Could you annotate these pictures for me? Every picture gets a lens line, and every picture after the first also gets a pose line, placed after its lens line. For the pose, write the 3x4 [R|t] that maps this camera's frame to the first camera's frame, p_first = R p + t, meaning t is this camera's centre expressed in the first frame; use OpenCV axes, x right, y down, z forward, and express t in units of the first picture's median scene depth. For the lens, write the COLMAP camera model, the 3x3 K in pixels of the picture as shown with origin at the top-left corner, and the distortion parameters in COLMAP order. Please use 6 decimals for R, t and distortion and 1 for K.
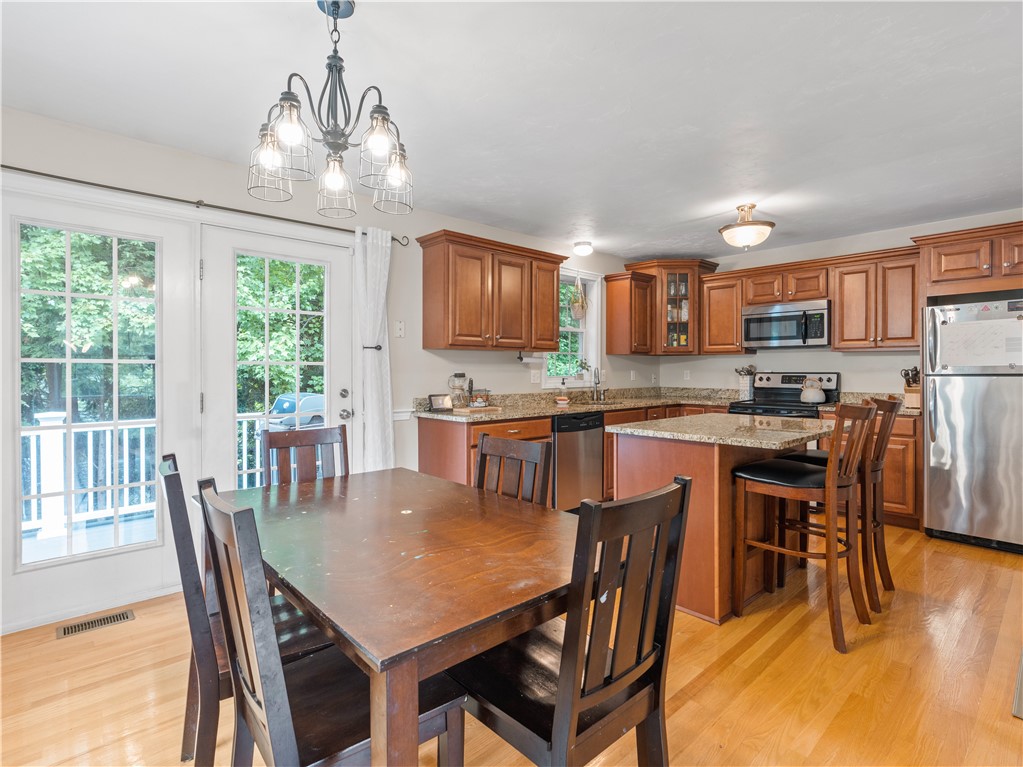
lens RADIAL K [[518.4, 0, 508.9], [0, 518.4, 383.1], [0, 0, 1]] dist [-0.004111, -0.000442]
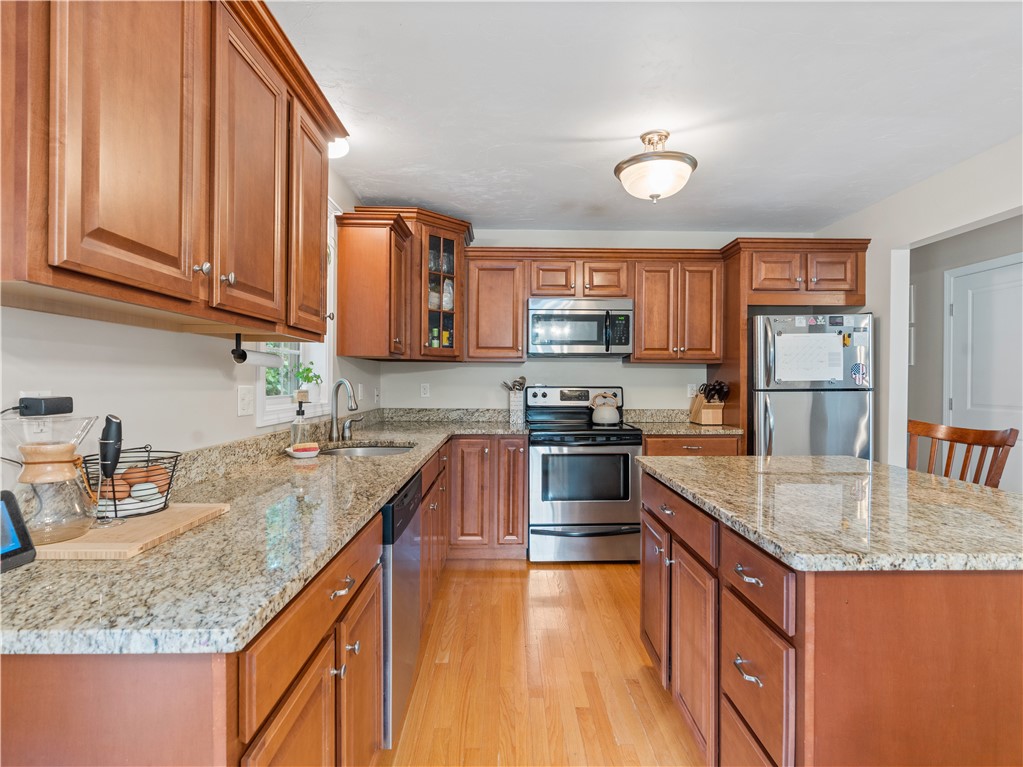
lens RADIAL K [[512.6, 0, 516.3], [0, 512.6, 382.0], [0, 0, 1]] dist [-0.002631, -0.000062]
pose [[0.655992, 0.002368, 0.754764, -0.120339], [0.015108, 0.999754, -0.016268, -0.017306], [-0.754616, 0.022075, 0.655795, 0.580189]]
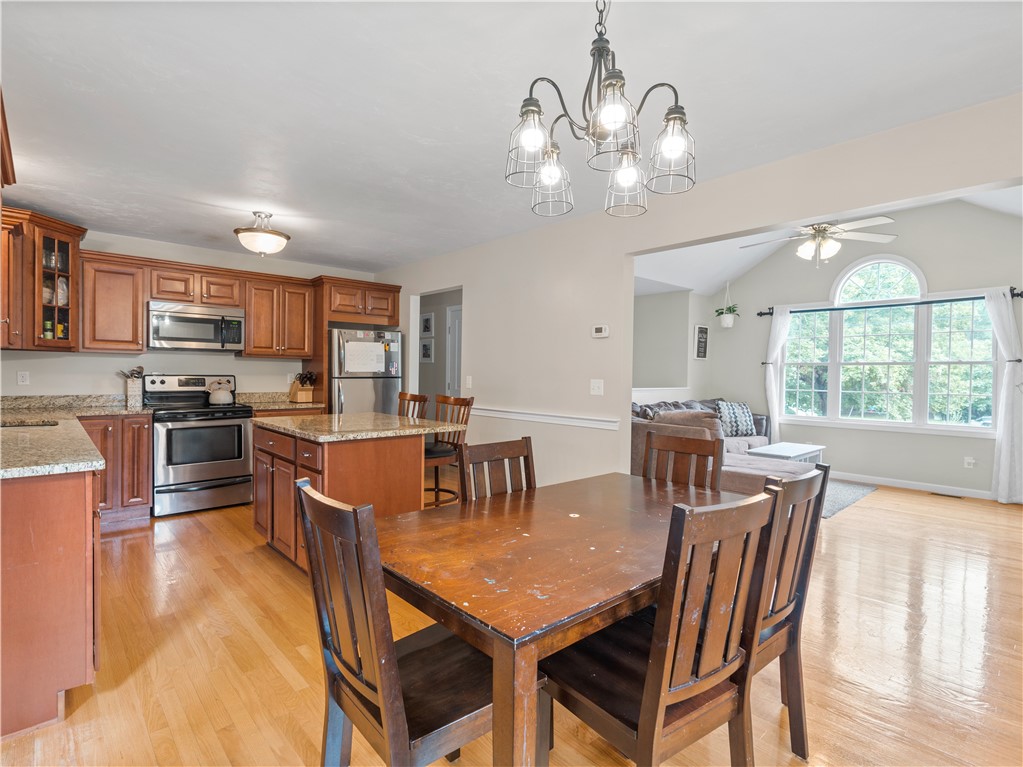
lens RADIAL K [[518.4, 0, 508.9], [0, 518.4, 383.1], [0, 0, 1]] dist [-0.004111, -0.000442]
pose [[0.003002, -0.016579, 0.999858, -0.463497], [0.014484, 0.999758, 0.016534, -0.013661], [-0.999891, 0.014432, 0.003241, 0.418602]]
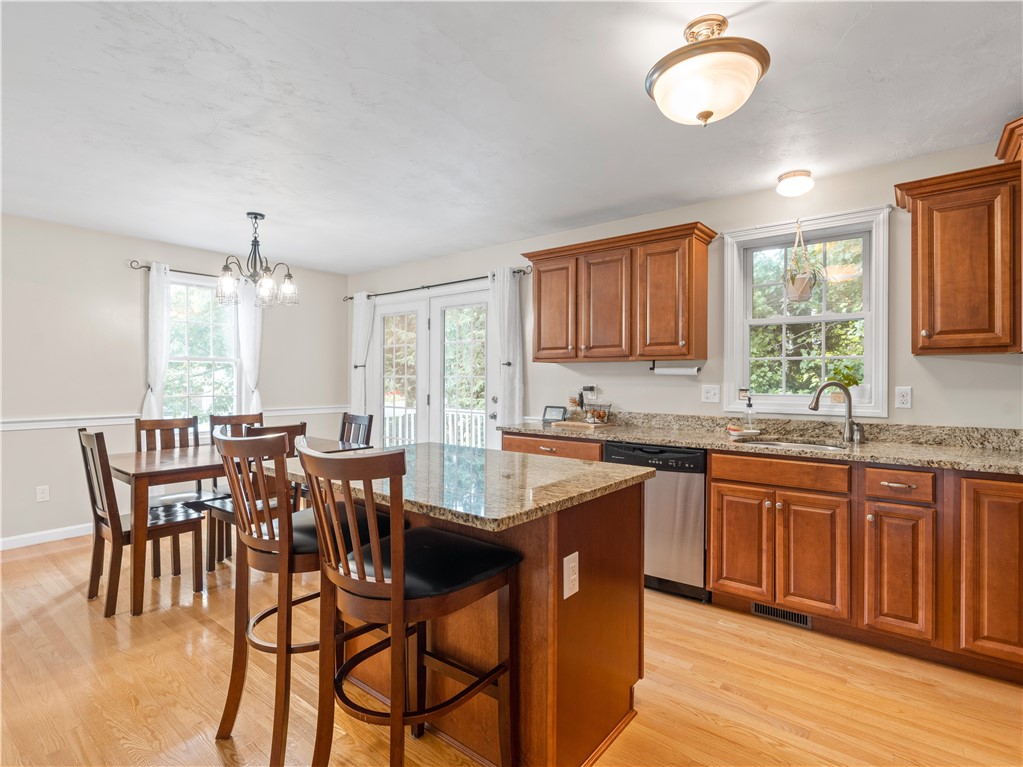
lens RADIAL K [[518.4, 0, 508.9], [0, 518.4, 383.1], [0, 0, 1]] dist [-0.004111, -0.000442]
pose [[0.156681, 0.003364, -0.987644, 0.735063], [-0.033325, 0.999443, -0.001883, -0.016590], [0.987087, 0.033208, 0.156706, 0.628549]]
